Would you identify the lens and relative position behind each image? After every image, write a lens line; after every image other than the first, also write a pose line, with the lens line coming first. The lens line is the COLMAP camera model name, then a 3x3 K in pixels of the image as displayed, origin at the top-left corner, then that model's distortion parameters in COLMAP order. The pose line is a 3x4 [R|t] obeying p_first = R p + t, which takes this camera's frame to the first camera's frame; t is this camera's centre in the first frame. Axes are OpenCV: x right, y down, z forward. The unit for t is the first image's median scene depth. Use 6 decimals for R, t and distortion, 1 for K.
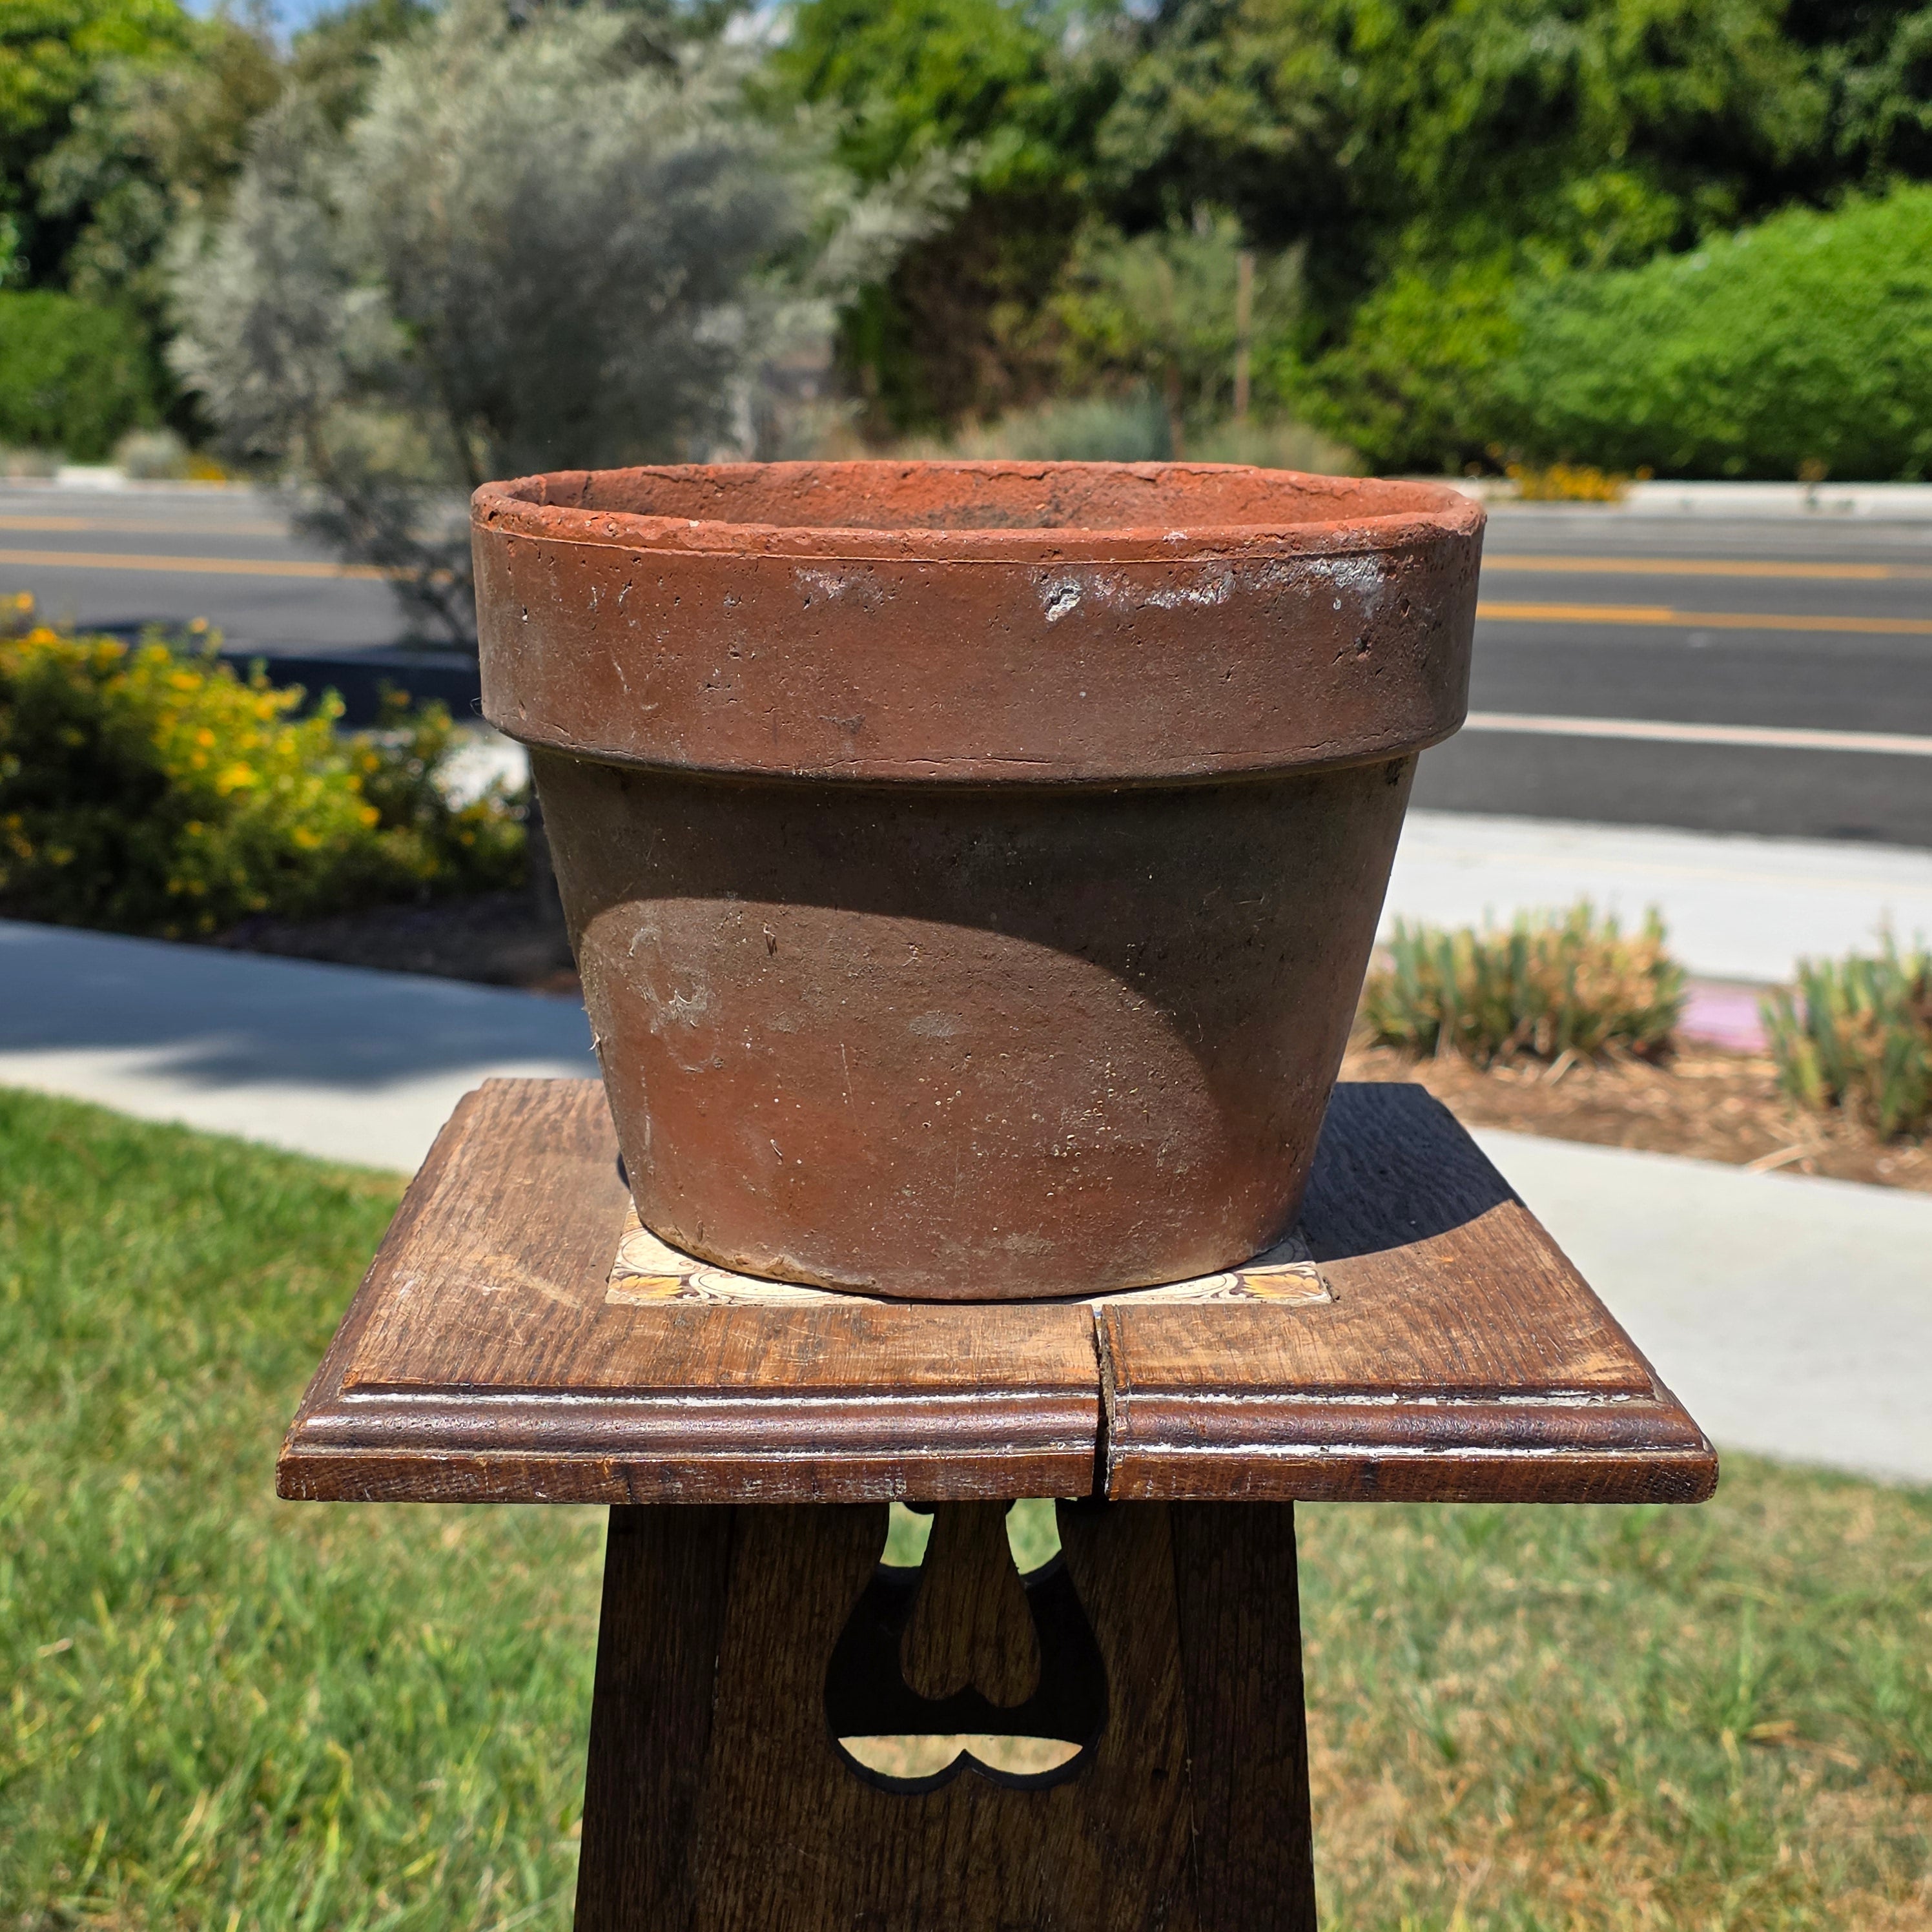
lens RADIAL K [[3574.2, 0, 934.8], [0, 3574.2, 984.5], [0, 0, 1]] dist [0.206258, -0.360654]
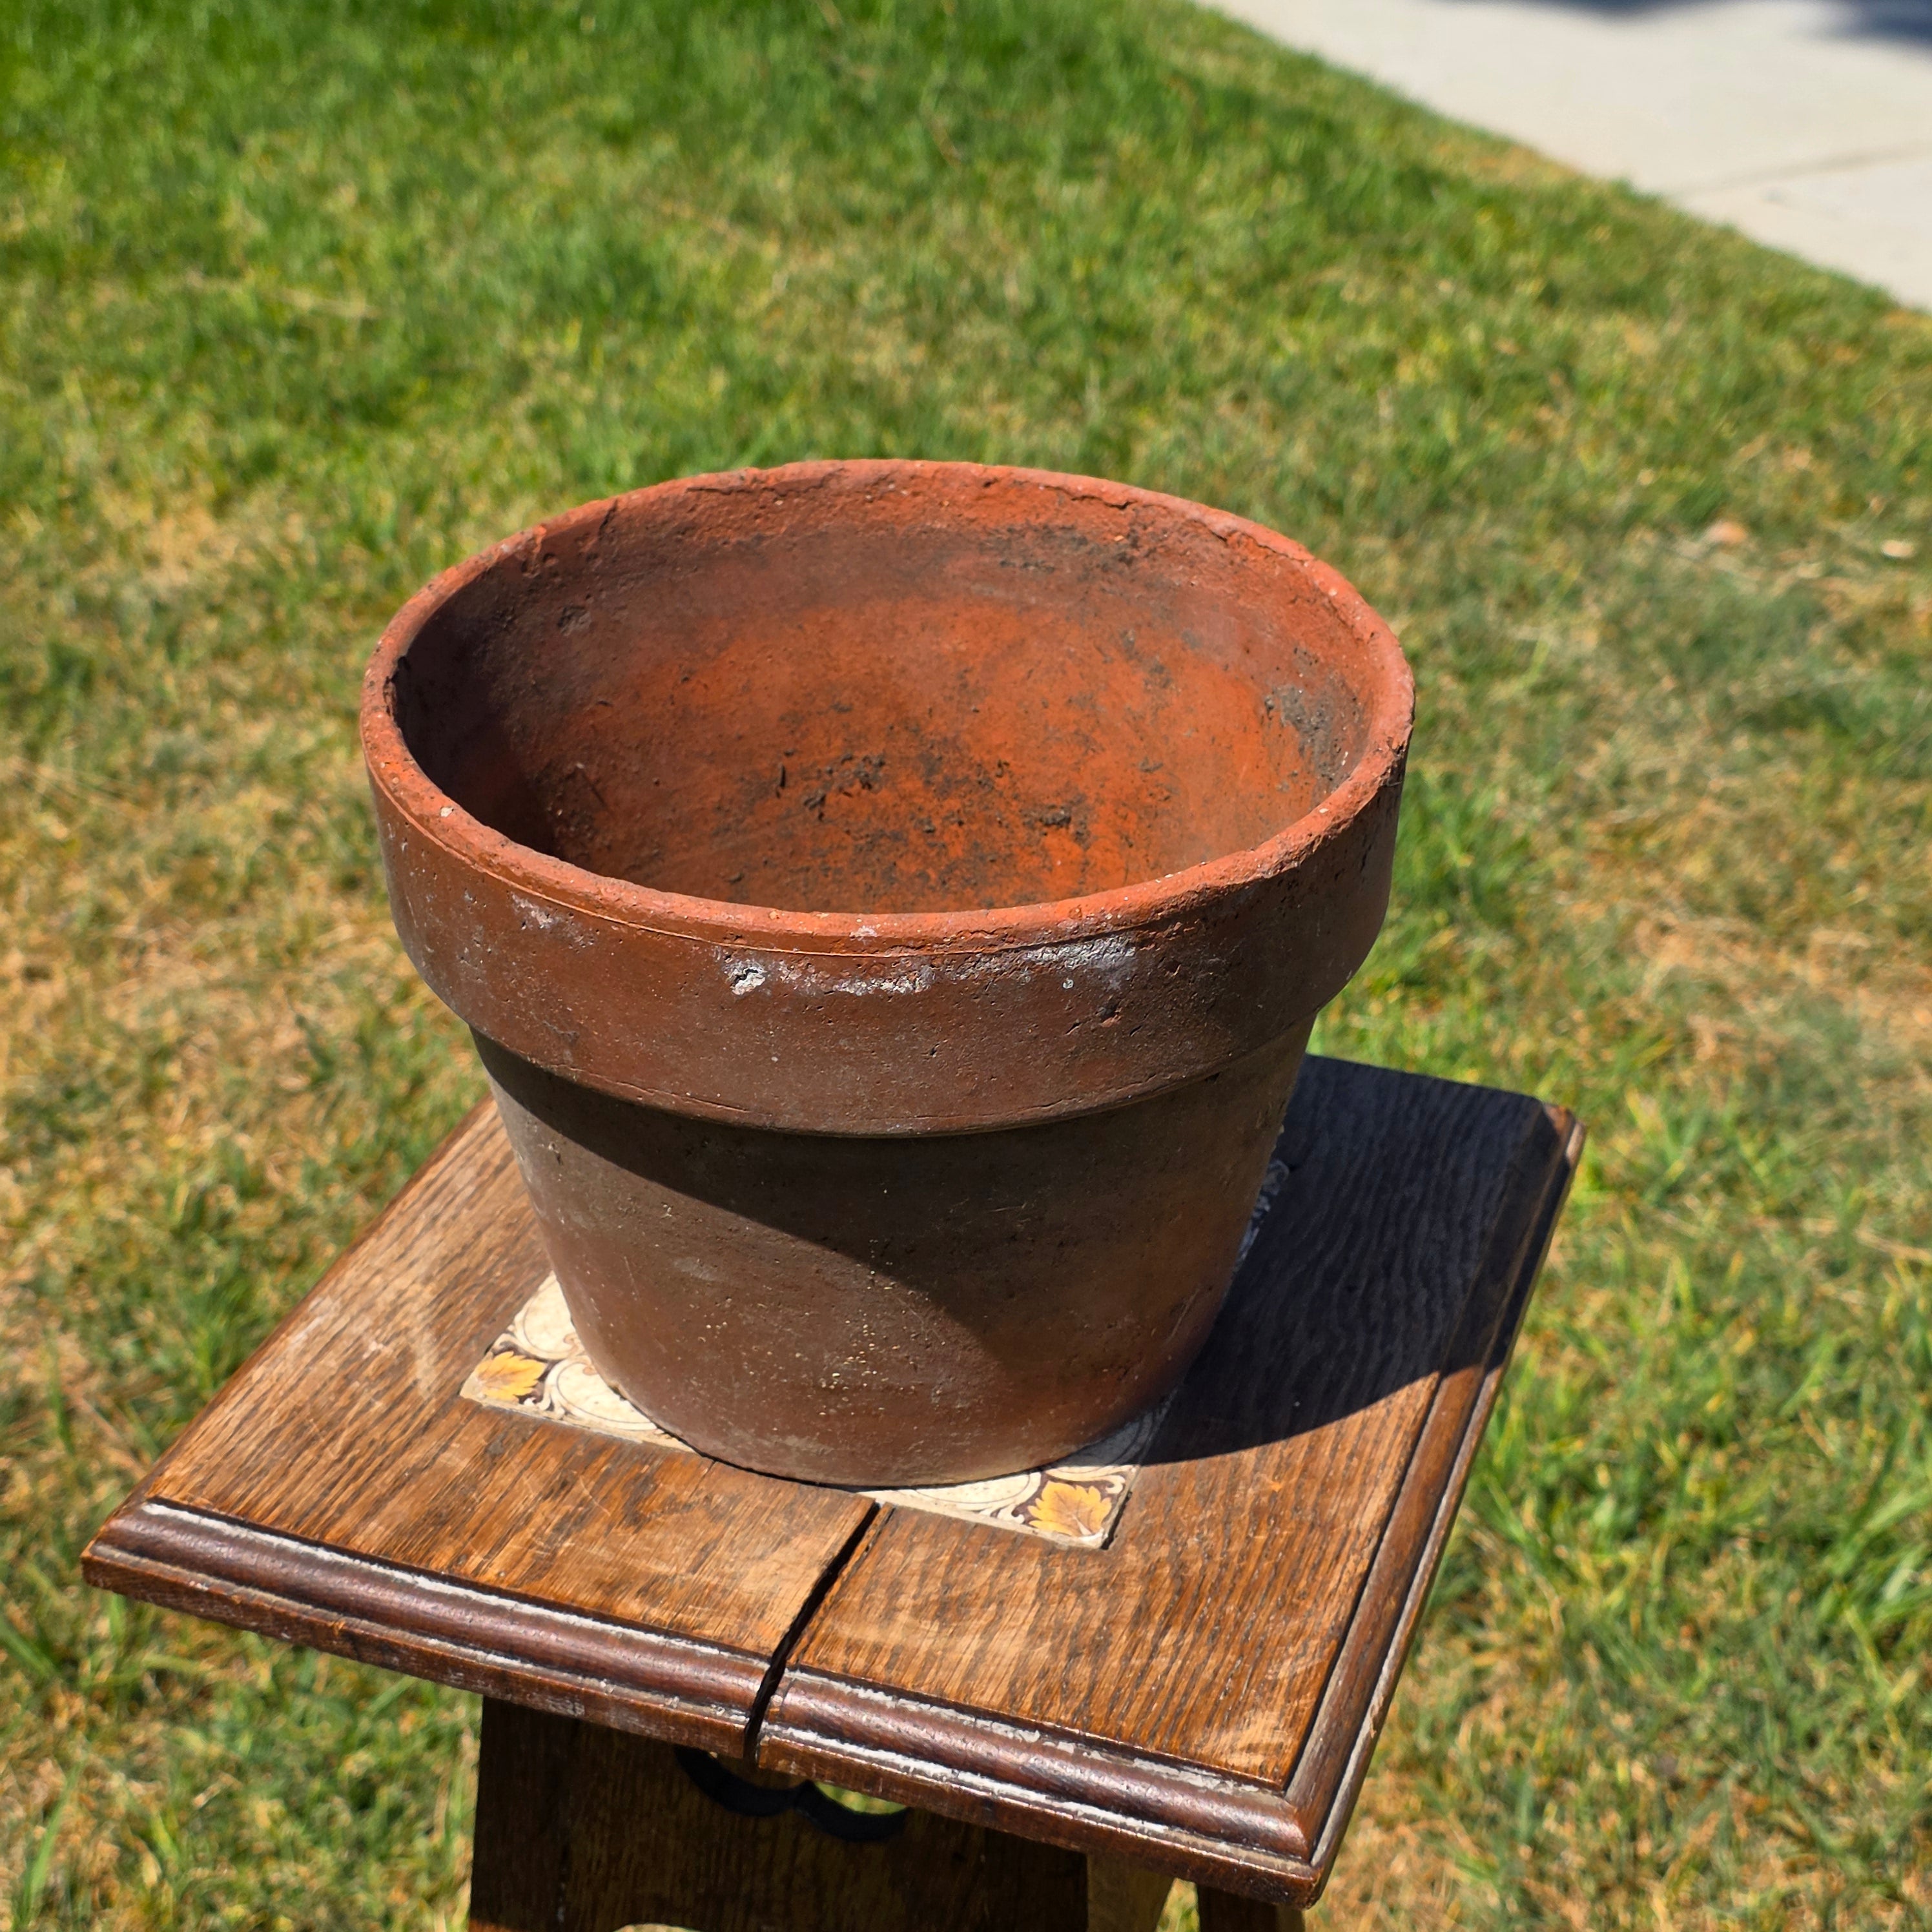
lens RADIAL K [[3594.8, 0, 992.6], [0, 3594.8, 961.8], [0, 0, 1]] dist [0.191505, -0.851090]
pose [[0.932861, 0.186797, -0.308022, 0.383410], [-0.072786, 0.935156, 0.346678, -0.437796], [0.352807, -0.300983, 0.885967, 0.142648]]
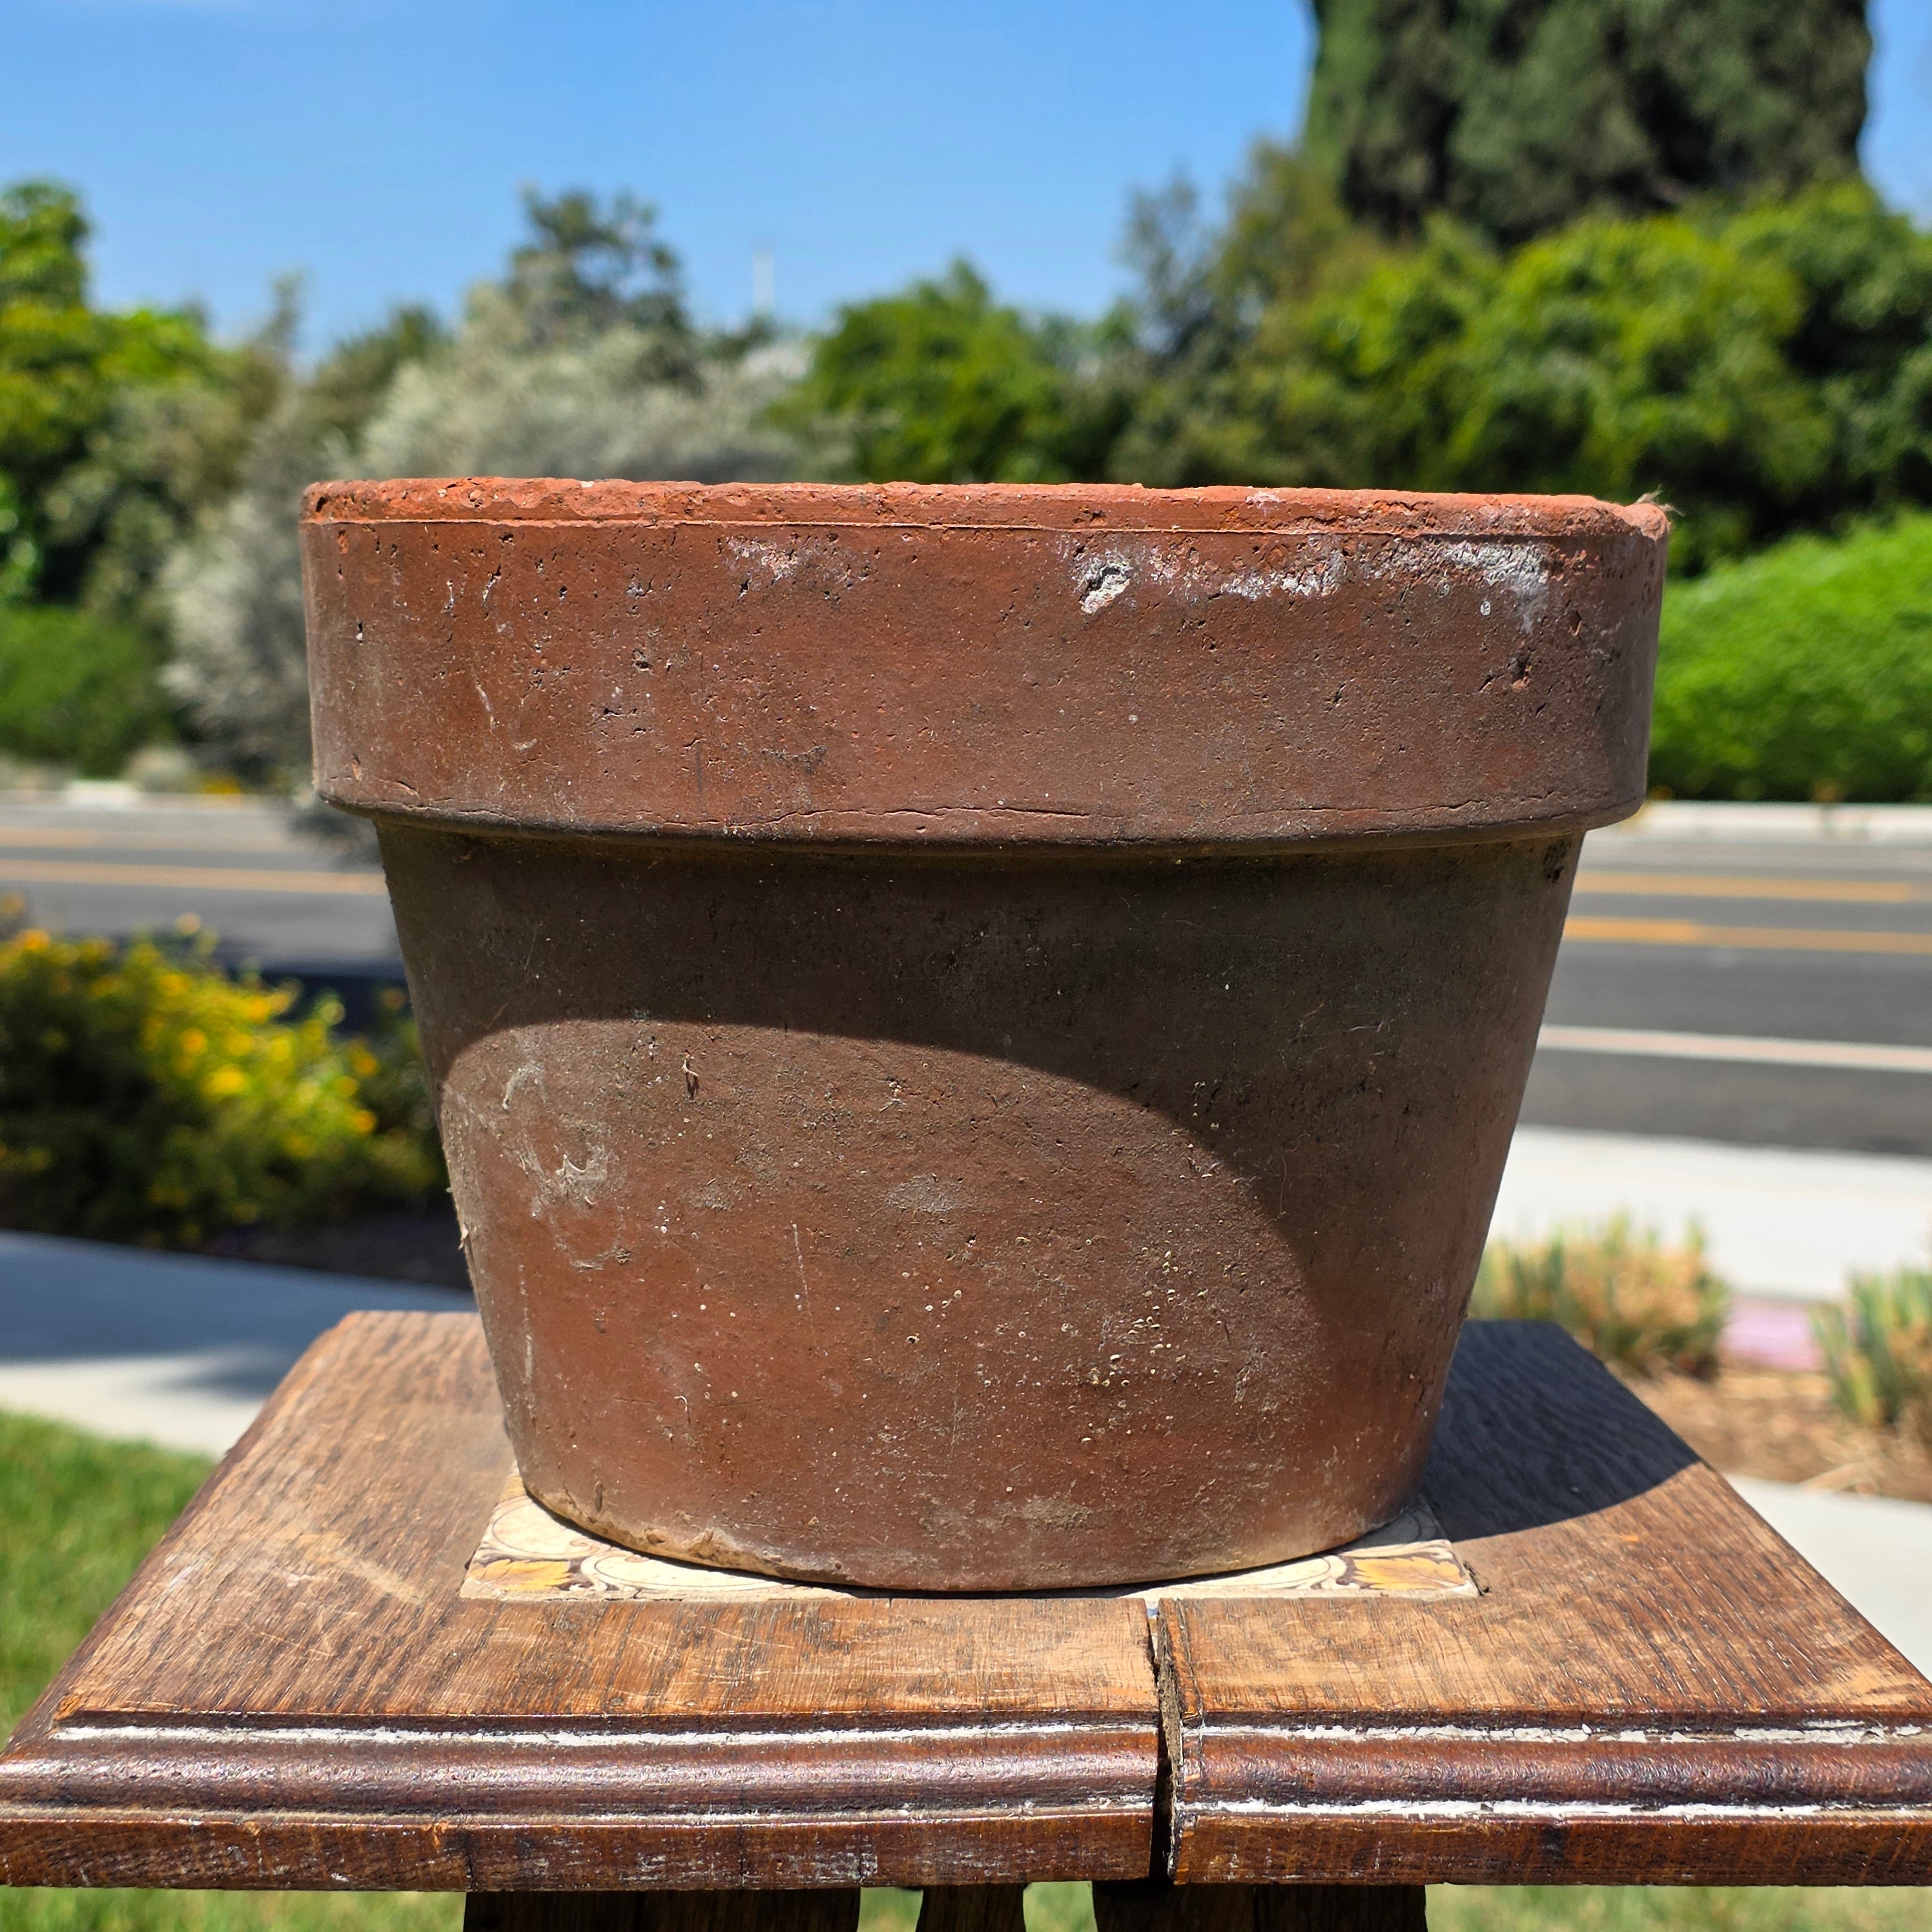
lens RADIAL K [[3583.1, 0, 1015.0], [0, 3583.1, 969.2], [0, 0, 1]] dist [0.193362, -0.833908]
pose [[0.999847, 0.002986, 0.017247, 0.005596], [-0.001338, 0.995500, -0.094751, 0.034159], [-0.017452, 0.094713, 0.995352, 0.287821]]
